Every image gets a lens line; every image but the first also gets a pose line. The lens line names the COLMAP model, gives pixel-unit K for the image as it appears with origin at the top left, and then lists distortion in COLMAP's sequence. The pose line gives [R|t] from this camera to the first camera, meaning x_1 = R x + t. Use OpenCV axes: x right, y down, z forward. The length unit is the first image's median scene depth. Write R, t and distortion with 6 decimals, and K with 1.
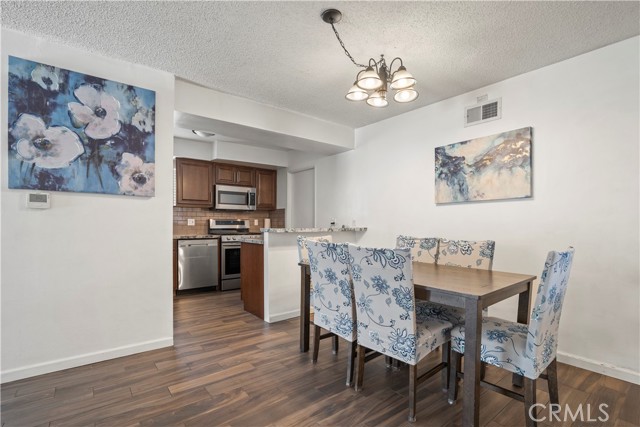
lens RADIAL K [[297.5, 0, 316.8], [0, 297.5, 228.9], [0, 0, 1]] dist [-0.001712, -0.000272]
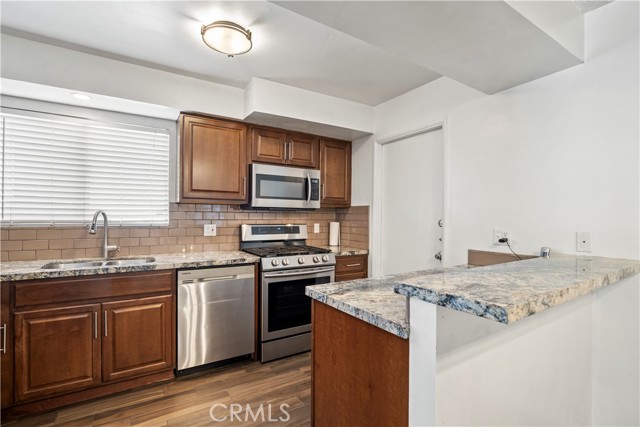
lens RADIAL K [[297.5, 0, 319.9], [0, 297.5, 217.0], [0, 0, 1]] dist [-0.001712, -0.000272]
pose [[0.994197, 0.004105, -0.107499, -0.148870], [-0.005936, 0.999843, -0.016719, -0.038825], [0.107413, 0.017260, 0.994065, 0.446664]]
